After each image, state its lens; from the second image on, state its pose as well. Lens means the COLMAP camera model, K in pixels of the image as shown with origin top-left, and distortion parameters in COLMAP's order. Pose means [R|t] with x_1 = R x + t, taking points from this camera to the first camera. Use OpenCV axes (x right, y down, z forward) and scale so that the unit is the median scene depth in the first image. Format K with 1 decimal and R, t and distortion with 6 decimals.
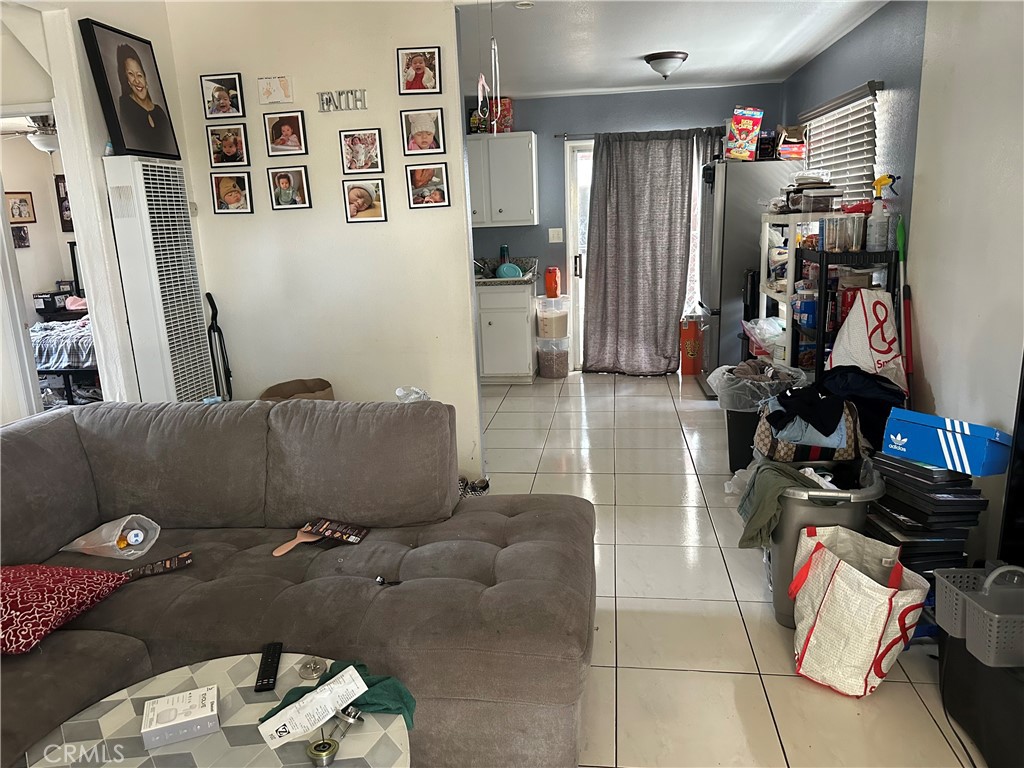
lens RADIAL K [[737.2, 0, 512.0], [0, 737.2, 384.0], [0, 0, 1]] dist [0.006022, -0.003600]
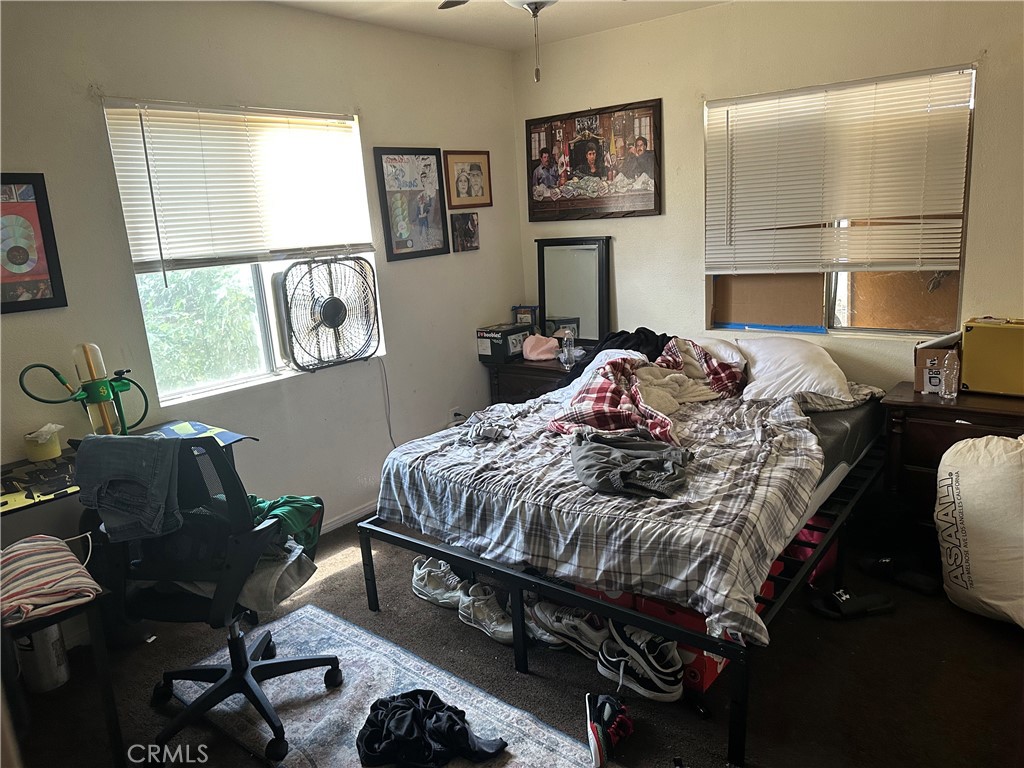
lens RADIAL K [[737.2, 0, 512.0], [0, 737.2, 384.0], [0, 0, 1]] dist [0.006022, -0.003600]
pose [[0.855966, 0.100769, -0.507117, -0.404256], [-0.089368, 0.994896, 0.046850, -0.135237], [0.509249, 0.005218, 0.860603, 0.638339]]
